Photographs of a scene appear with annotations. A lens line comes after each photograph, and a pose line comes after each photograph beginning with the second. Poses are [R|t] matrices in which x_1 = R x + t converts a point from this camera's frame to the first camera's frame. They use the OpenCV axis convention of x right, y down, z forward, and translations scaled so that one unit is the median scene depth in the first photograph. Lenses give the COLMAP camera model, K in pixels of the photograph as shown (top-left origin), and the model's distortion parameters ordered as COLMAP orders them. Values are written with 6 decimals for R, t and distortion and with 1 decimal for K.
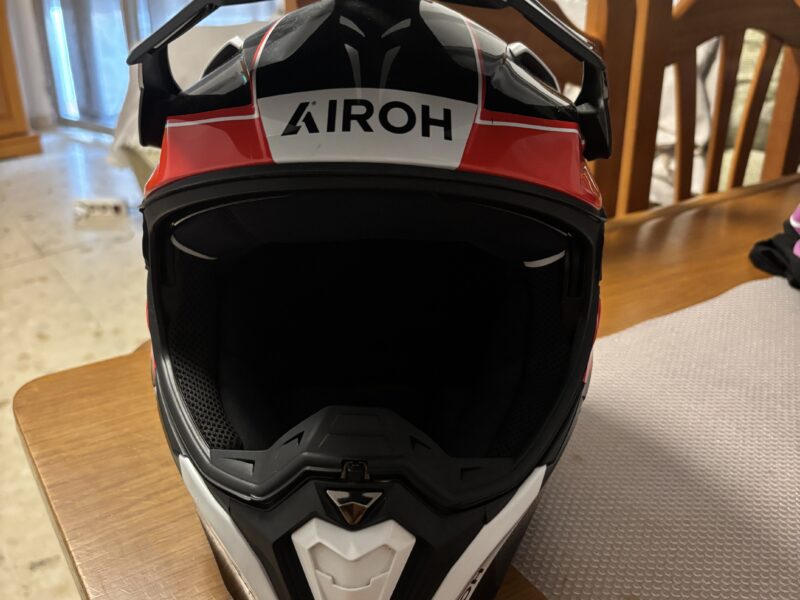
lens RADIAL K [[806.6, 0, 388.2], [0, 806.6, 291.4], [0, 0, 1]] dist [0.005060, 0.000000]
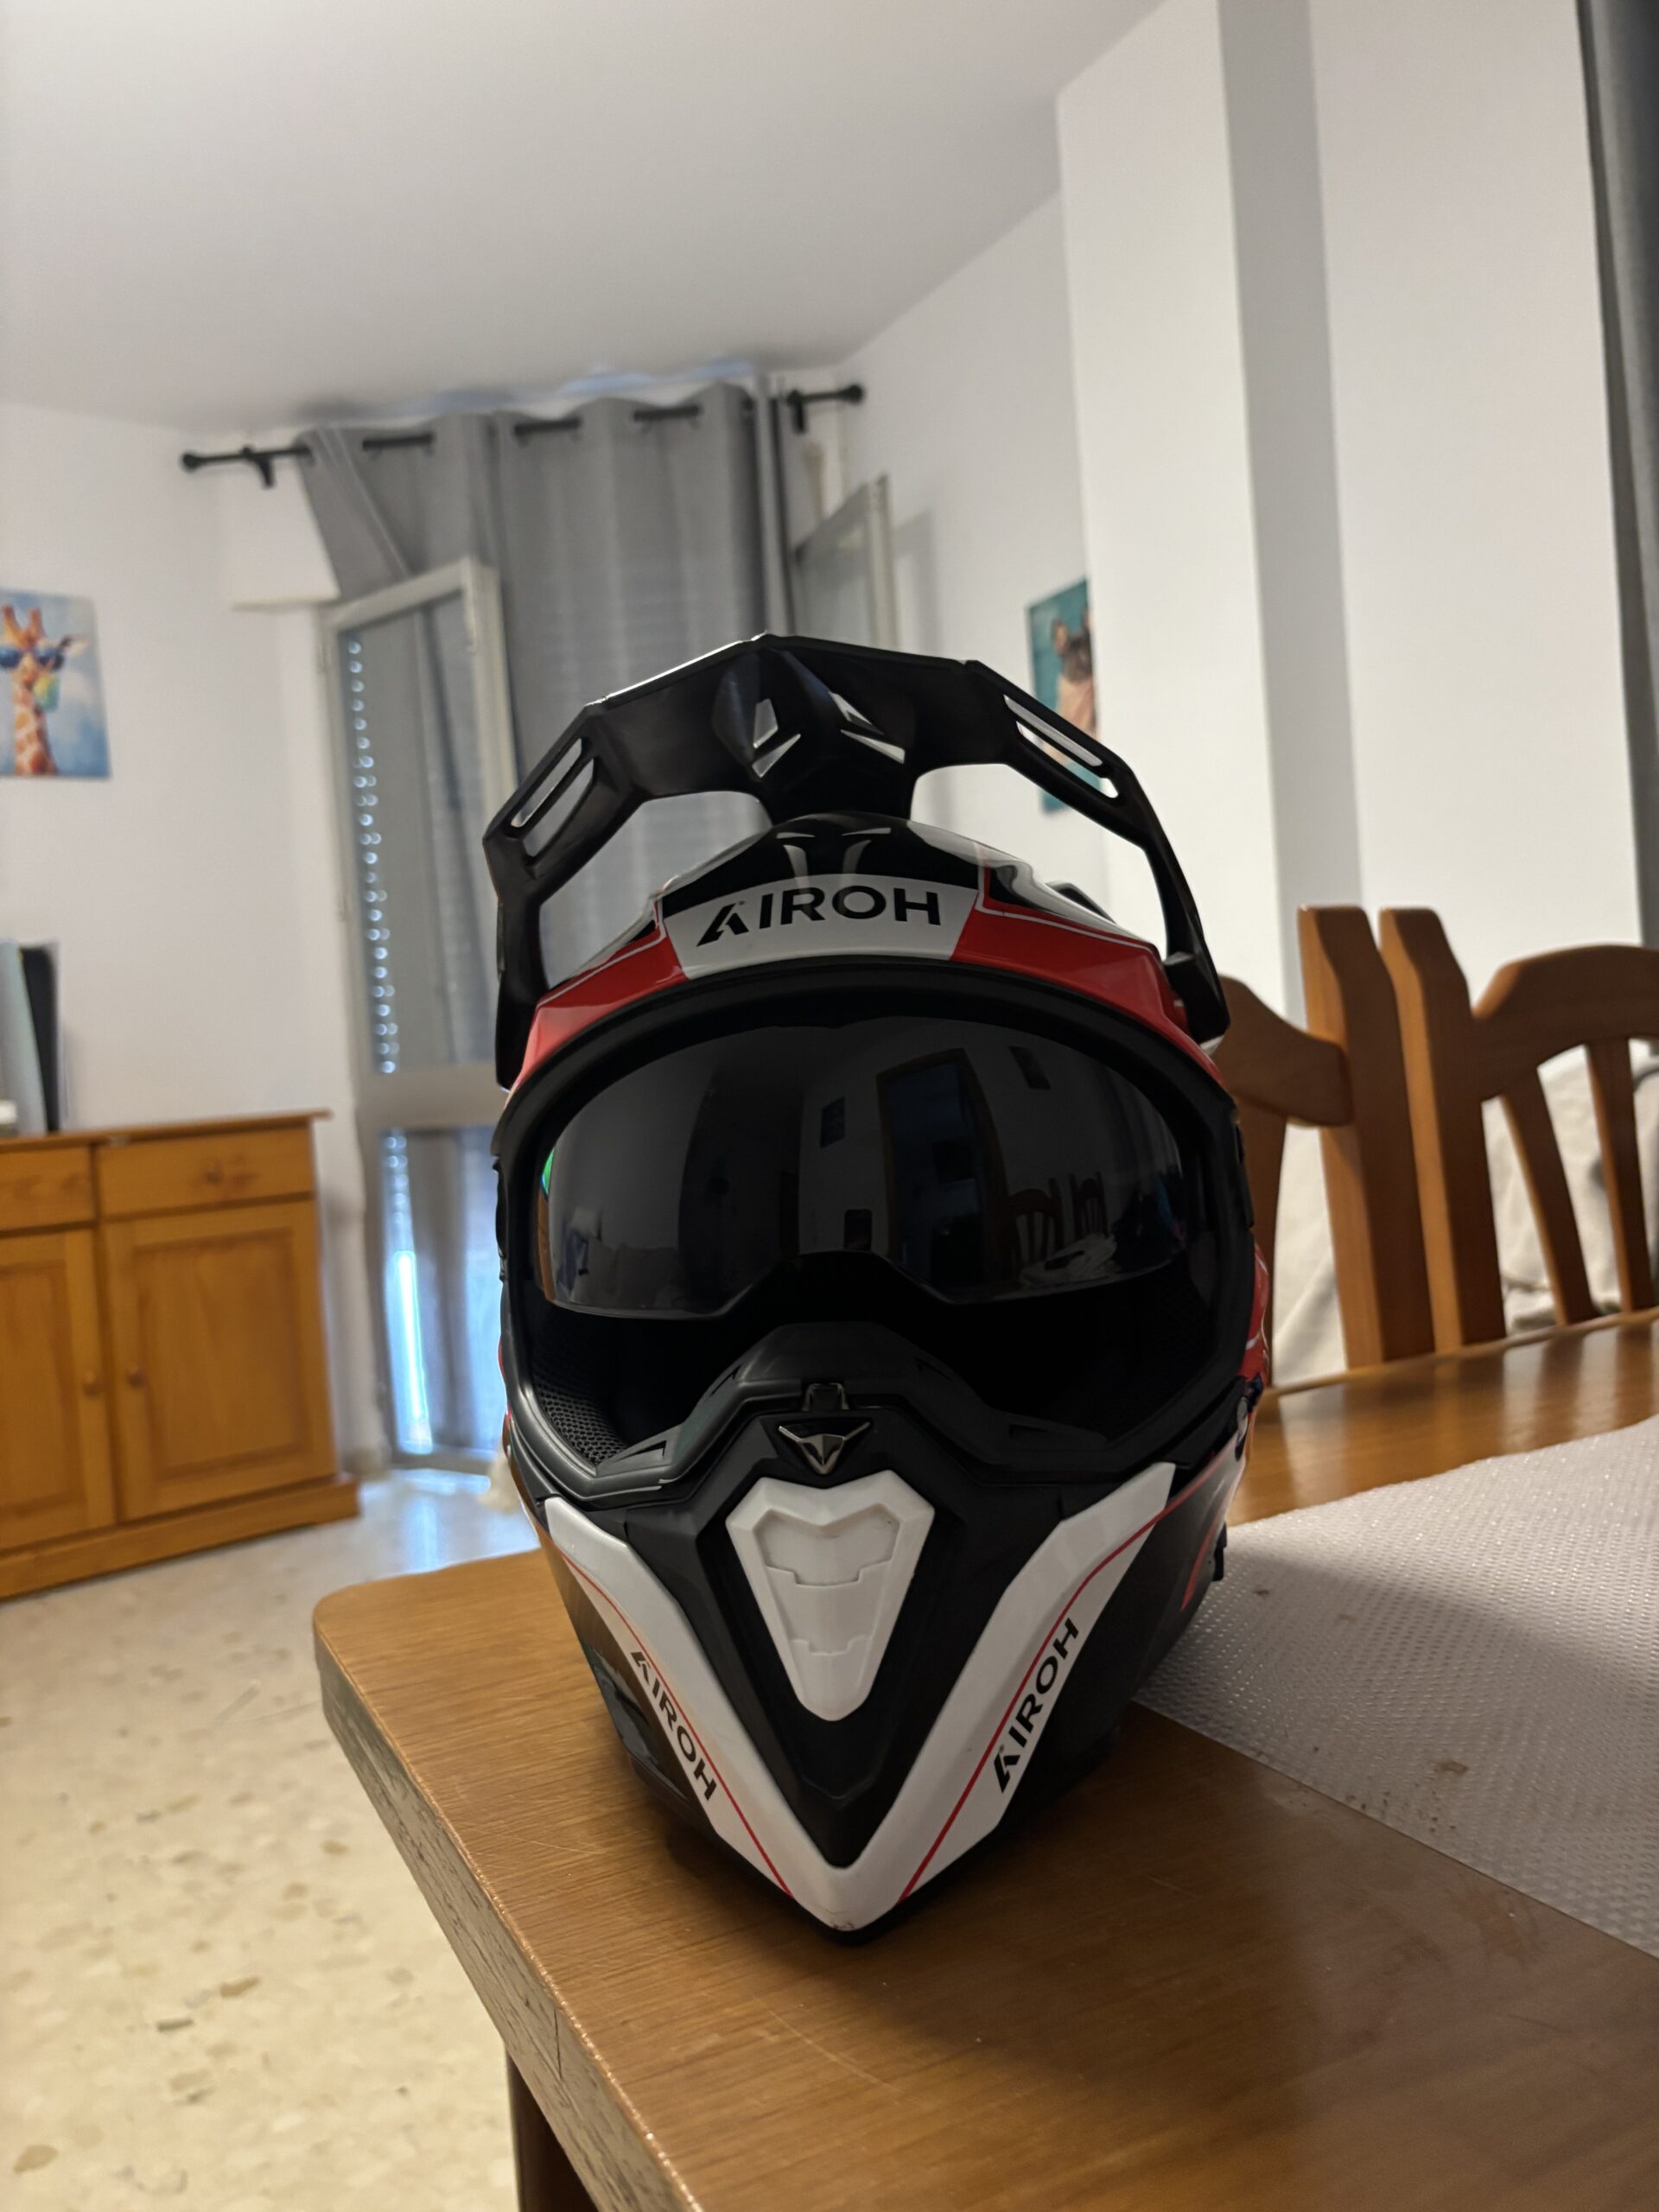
lens RADIAL K [[1694.9, 0, 858.8], [0, 1694.9, 1059.0], [0, 0, 1]] dist [-0.023087, -0.025683]
pose [[0.988936, -0.114124, -0.094766, 0.093193], [0.059981, 0.891925, -0.448188, 0.389374], [0.135673, 0.437545, 0.888902, -0.174306]]
